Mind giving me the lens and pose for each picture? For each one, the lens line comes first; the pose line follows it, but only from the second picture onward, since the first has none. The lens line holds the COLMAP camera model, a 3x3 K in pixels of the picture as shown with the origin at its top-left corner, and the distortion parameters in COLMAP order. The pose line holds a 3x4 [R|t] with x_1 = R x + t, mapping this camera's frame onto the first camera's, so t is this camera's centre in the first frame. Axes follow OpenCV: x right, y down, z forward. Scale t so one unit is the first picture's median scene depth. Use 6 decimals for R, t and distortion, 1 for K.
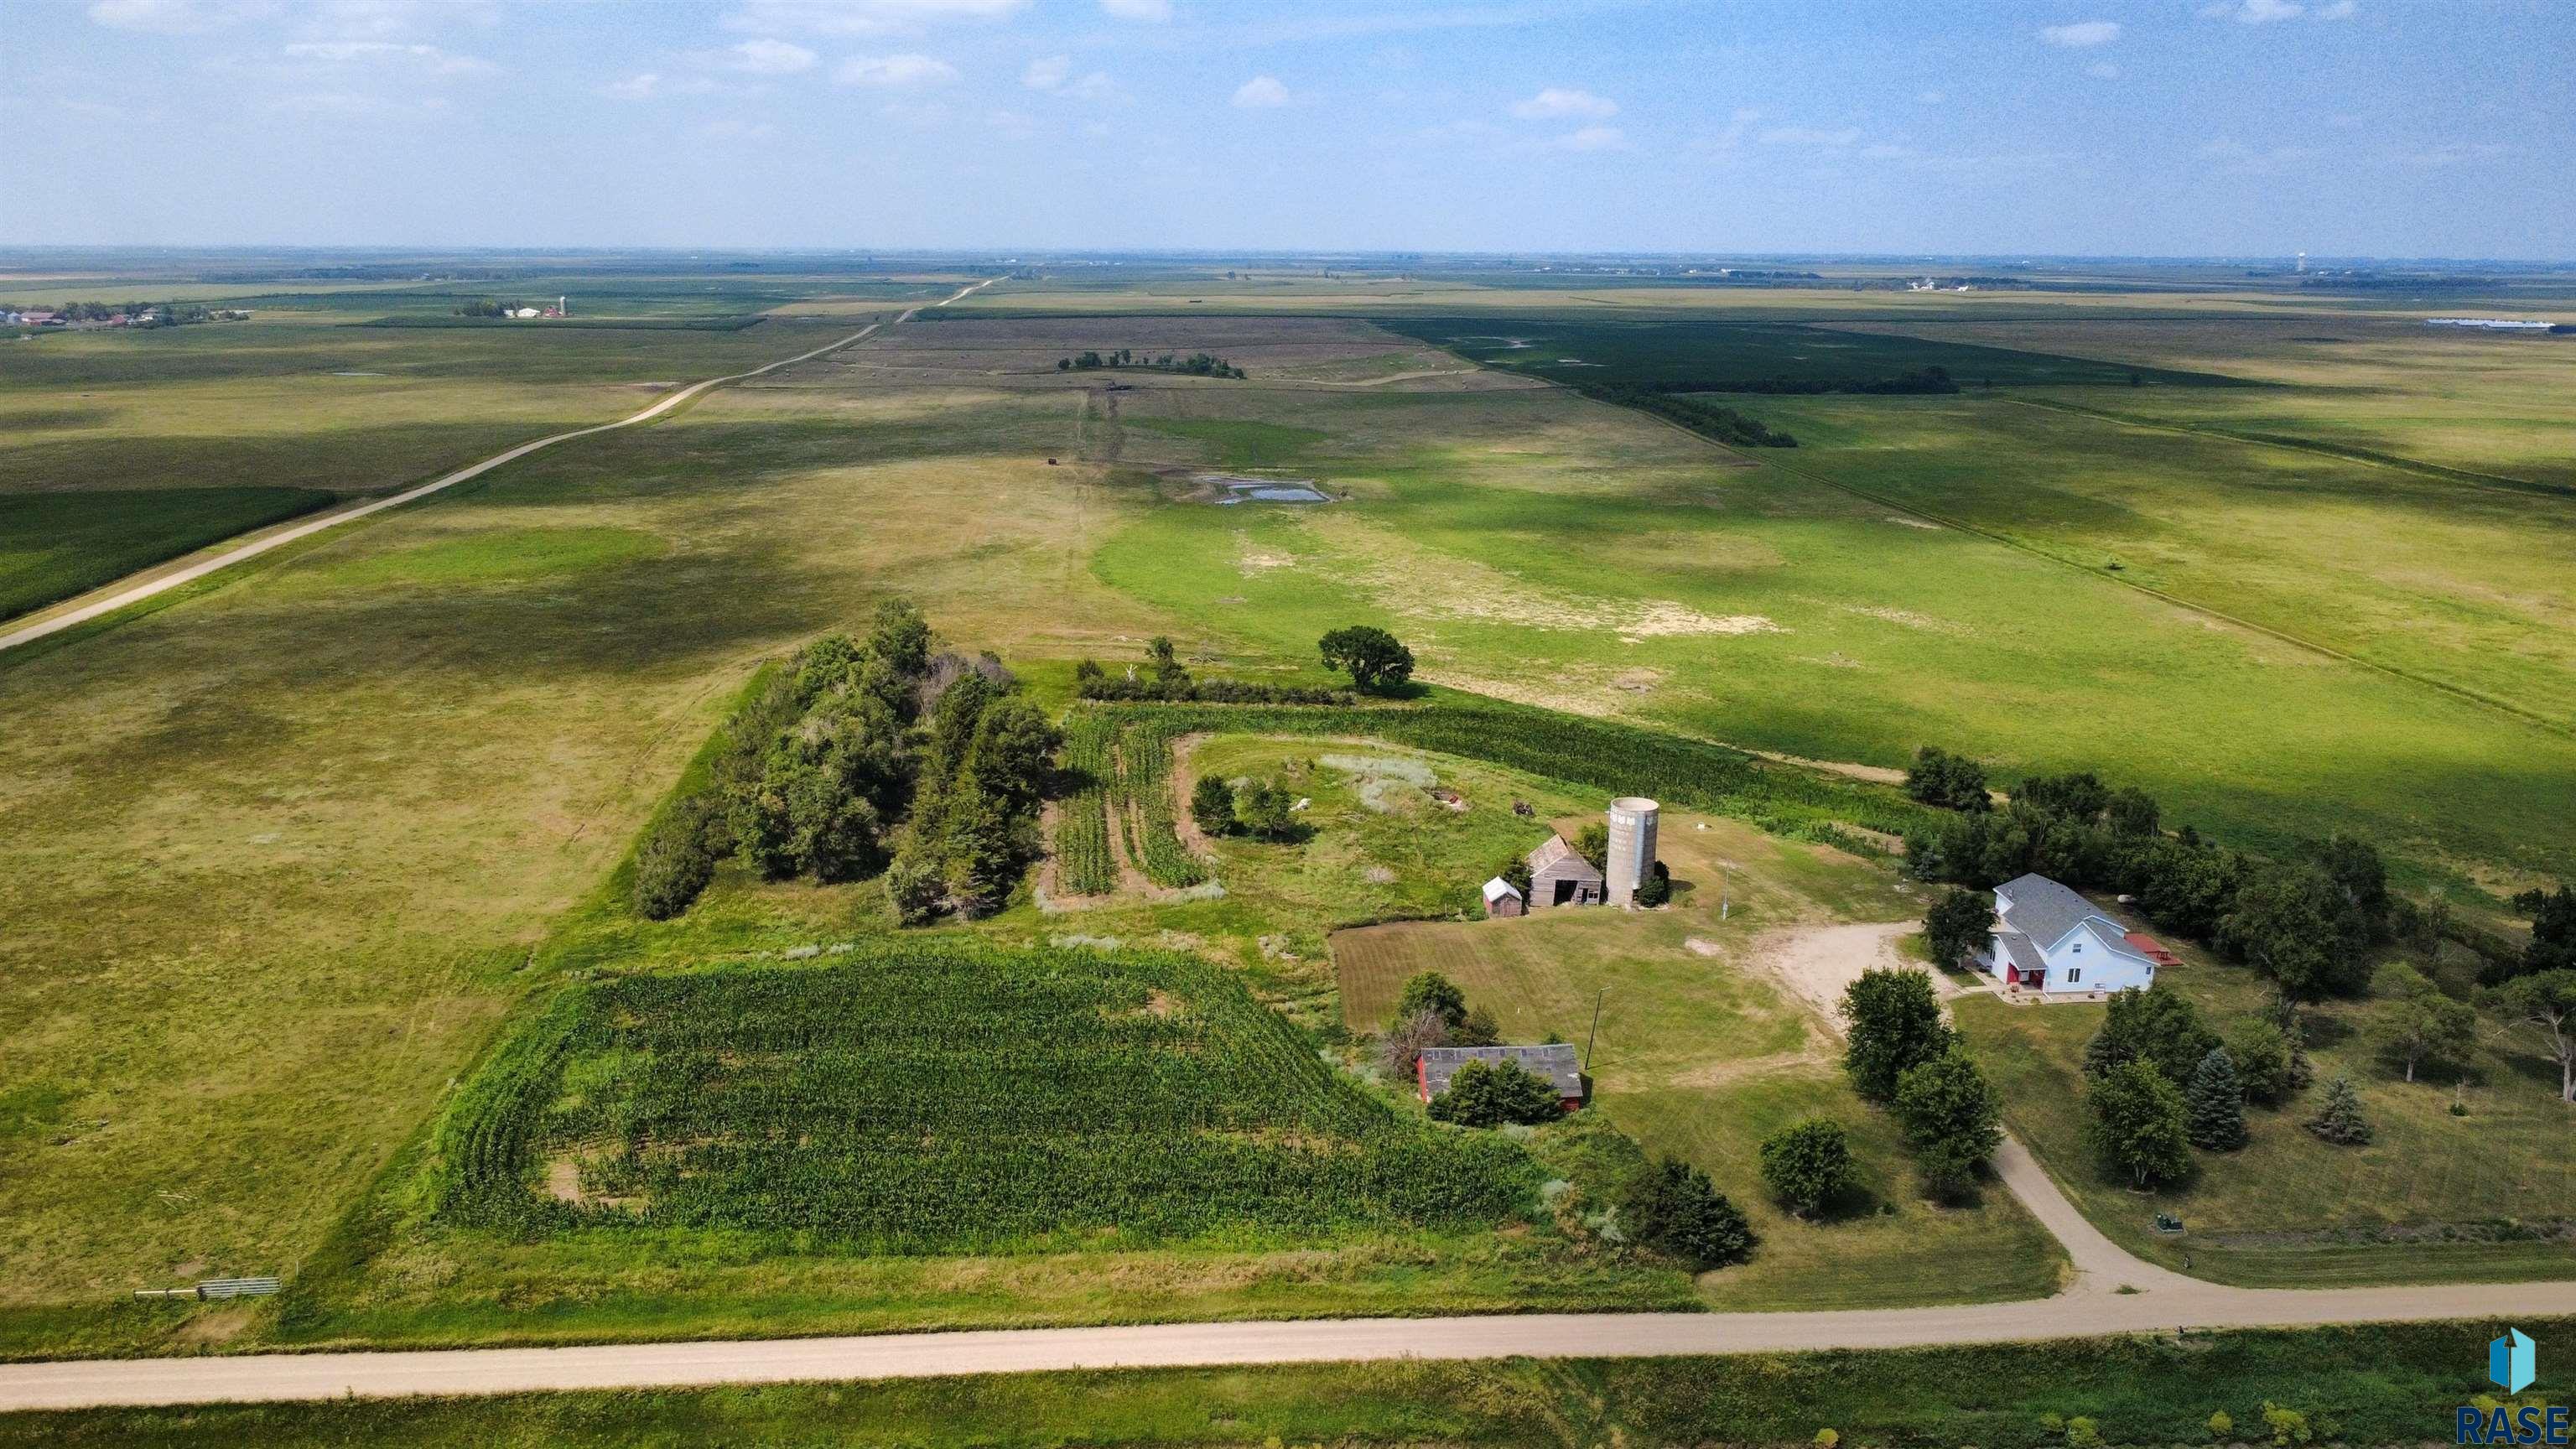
lens RADIAL K [[1824.6, 0, 1288.0], [0, 1824.6, 724.5], [0, 0, 1]] dist [-0.000679, -0.000064]
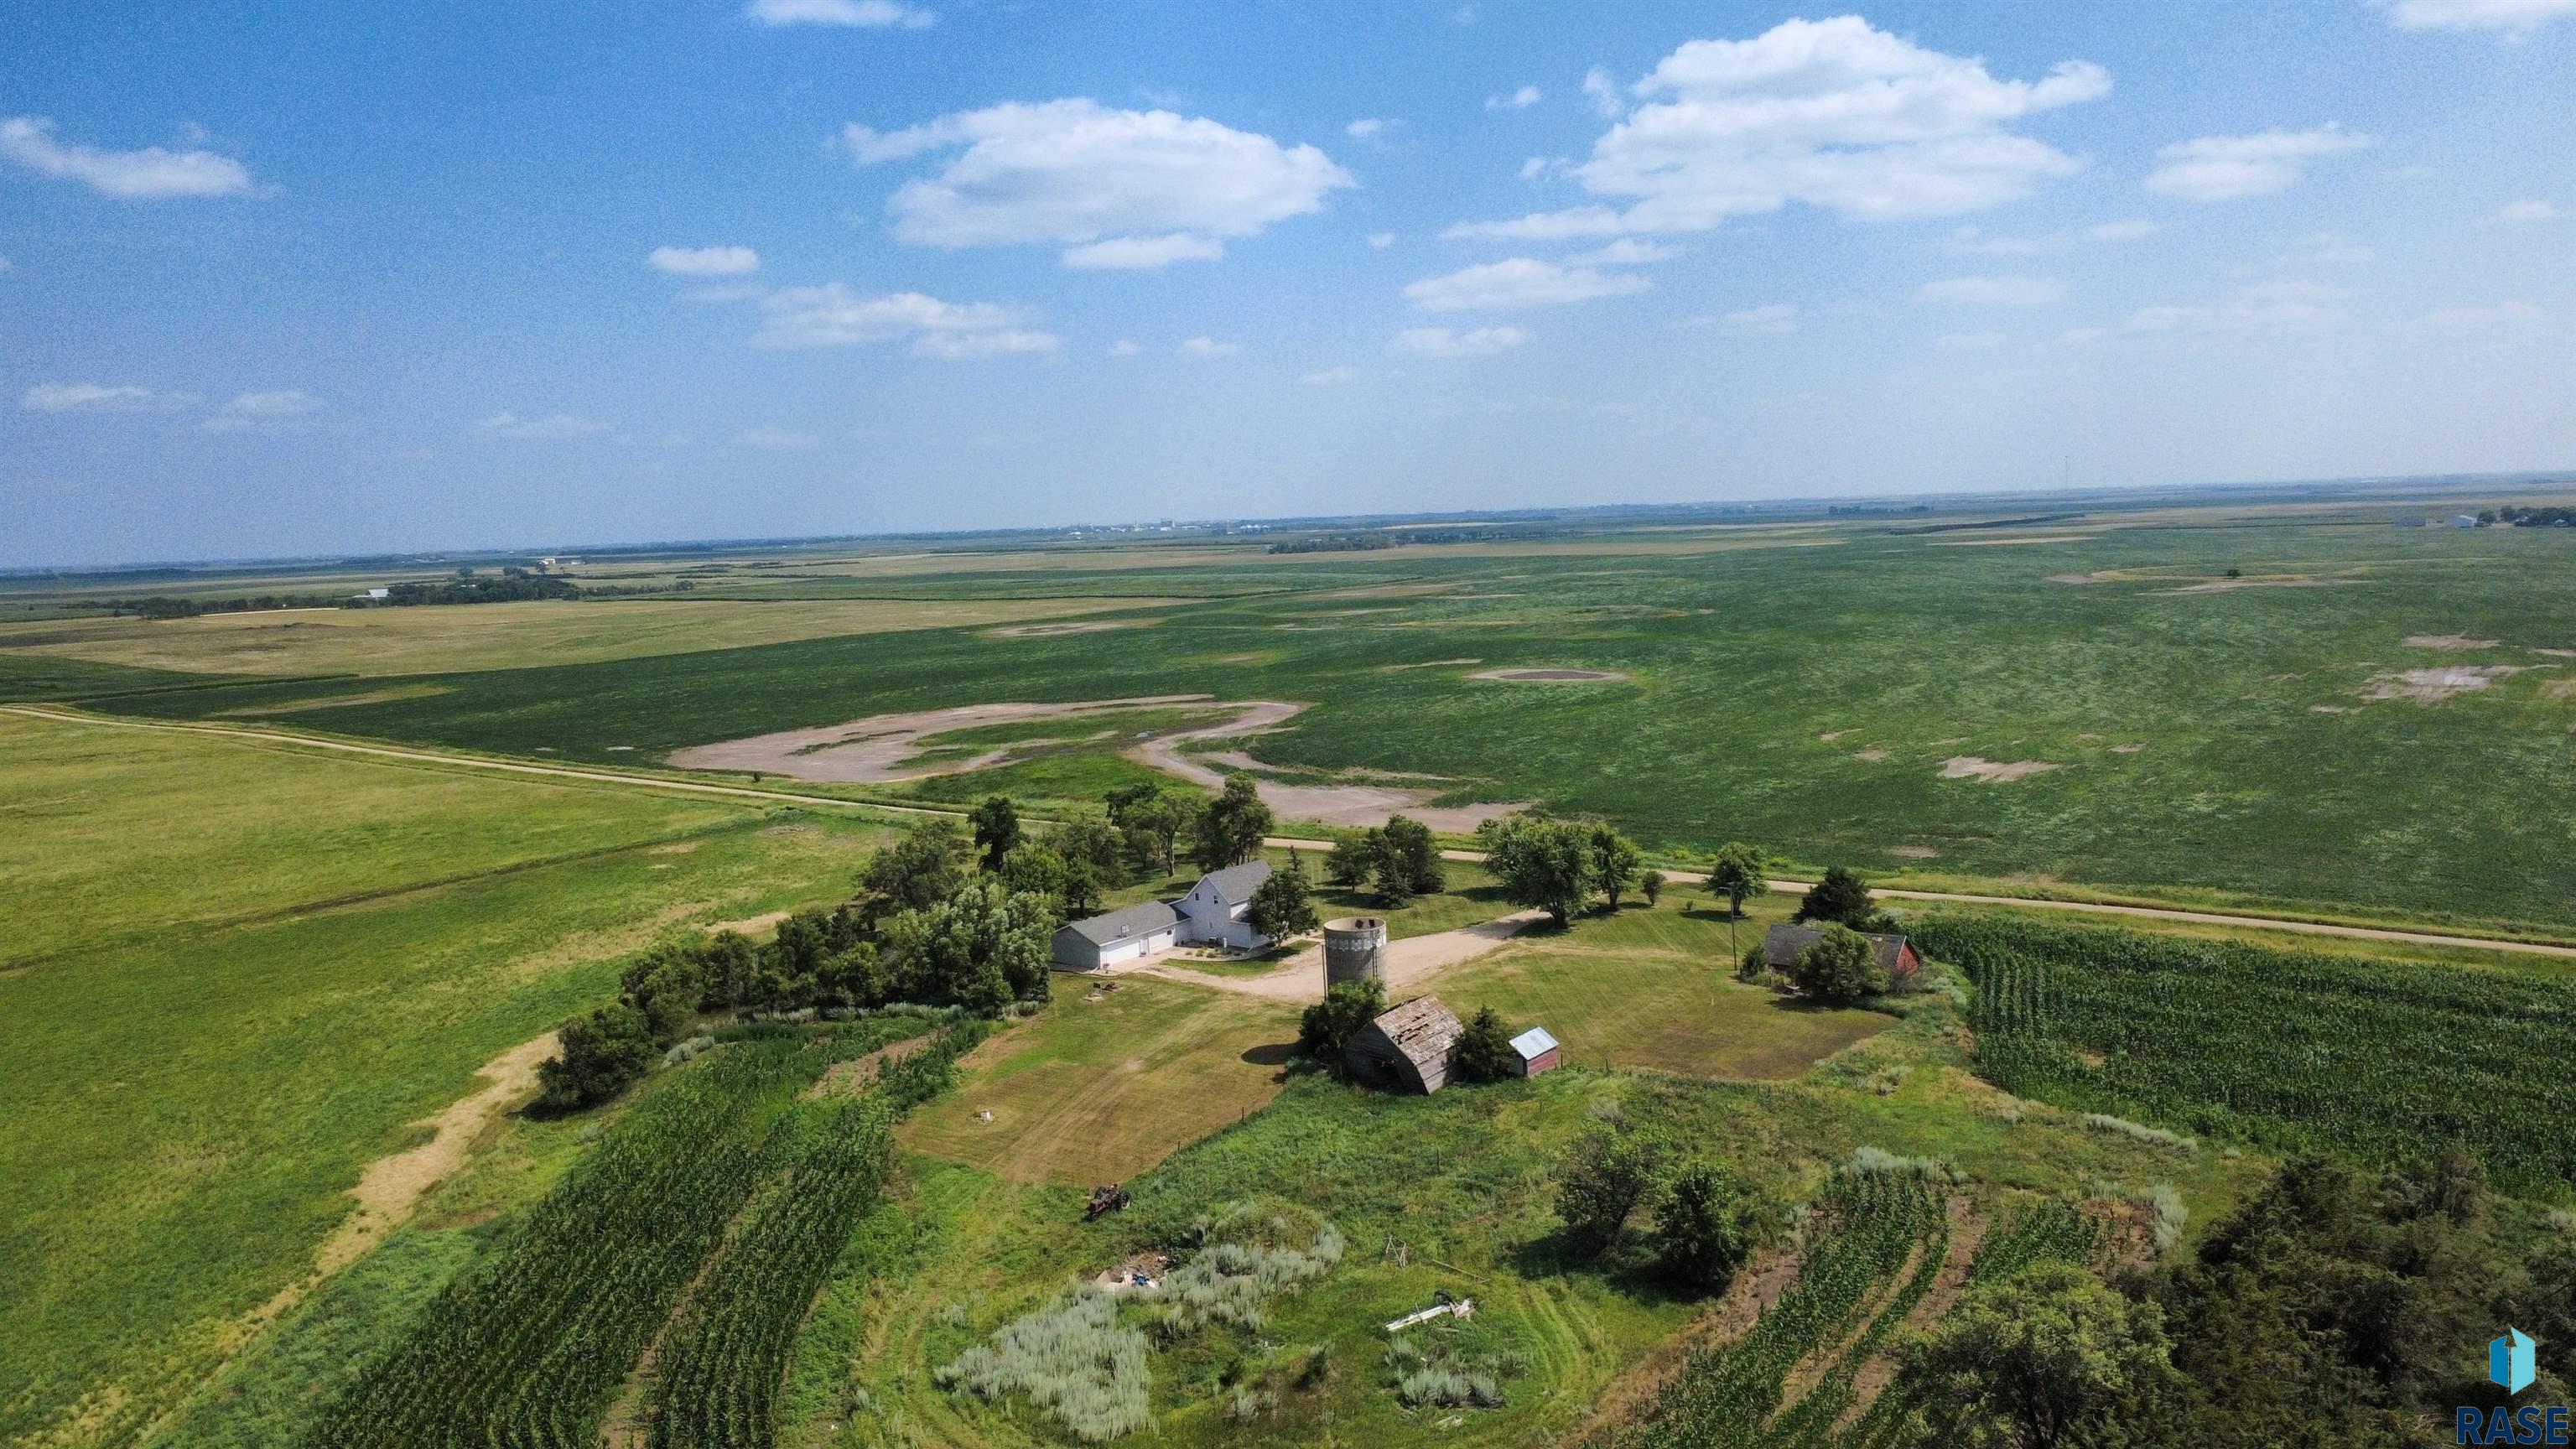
lens RADIAL K [[1824.6, 0, 1288.0], [0, 1824.6, 724.5], [0, 0, 1]] dist [-0.000679, -0.000064]
pose [[-0.735111, -0.063956, 0.674924, -0.311931], [0.201758, 0.929794, 0.307857, -0.286460], [-0.647229, 0.362480, -0.670598, 1.554100]]
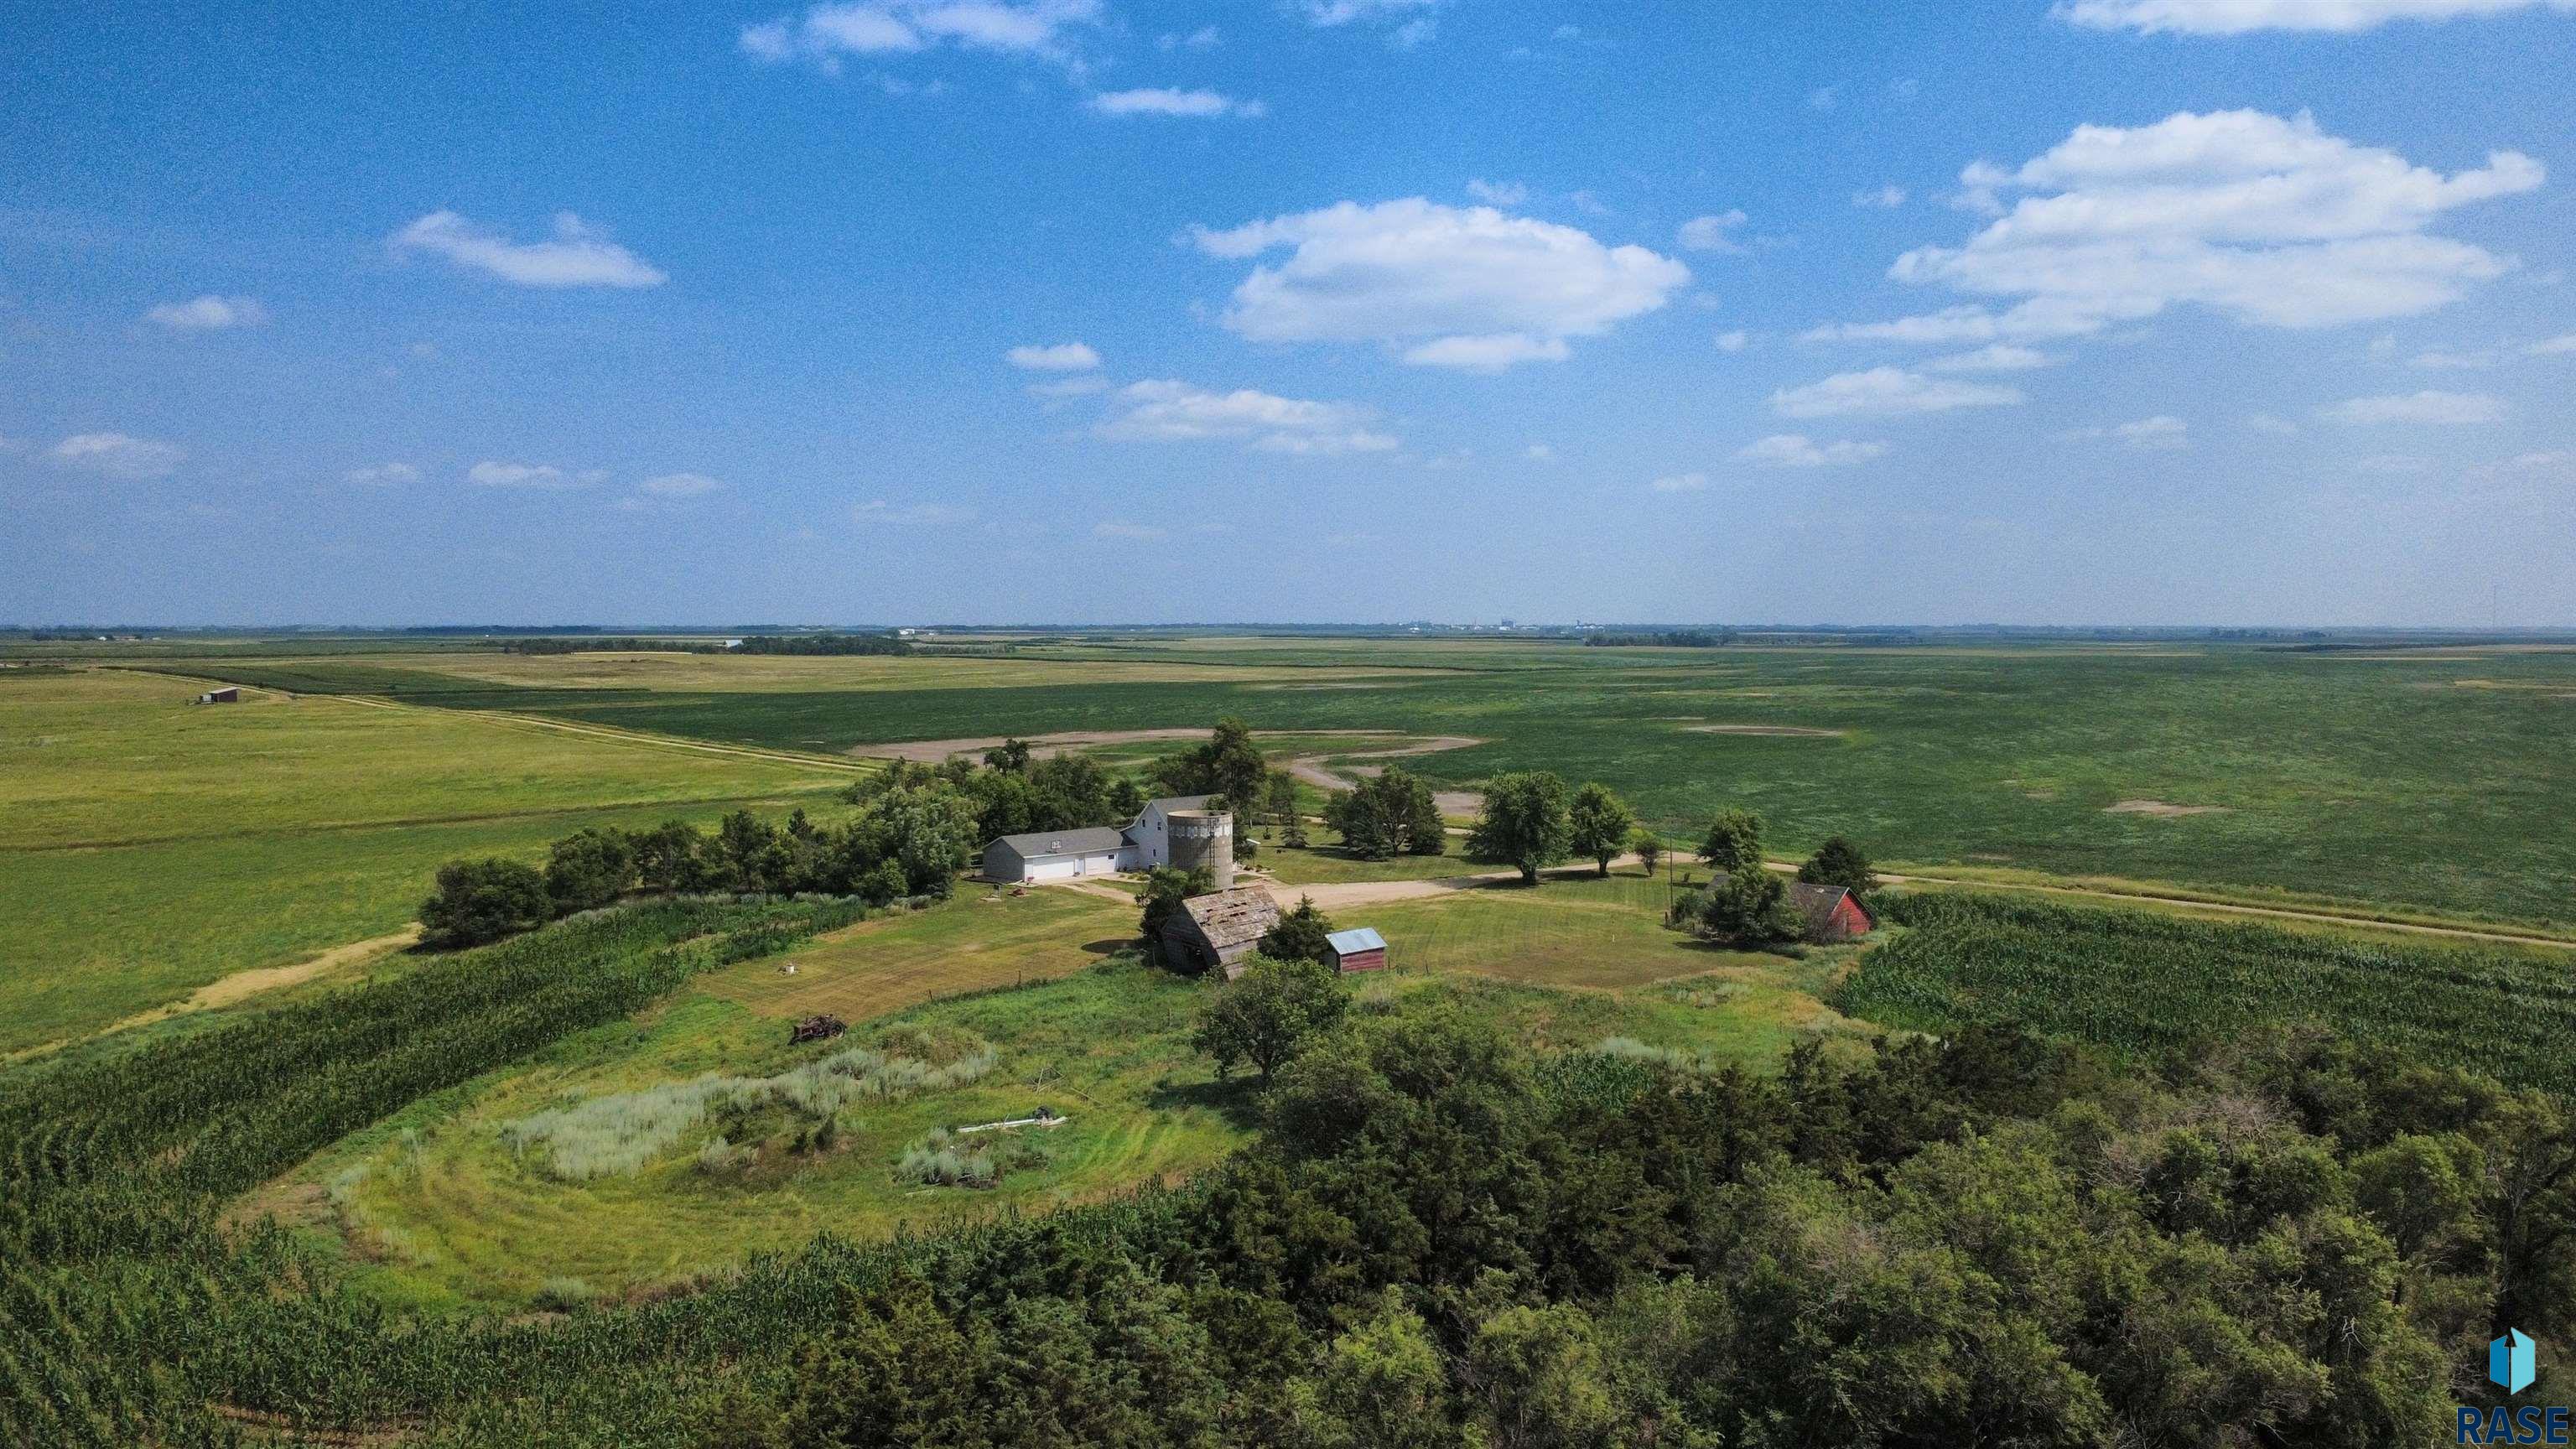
lens RADIAL K [[1812.8, 0, 1288.0], [0, 1812.8, 724.5], [0, 0, 1]] dist [0.037816, -0.069398]
pose [[-0.584978, -0.052537, 0.809346, -0.438277], [0.204315, 0.956171, 0.209742, -0.137544], [-0.784892, 0.288056, -0.548605, 1.405163]]
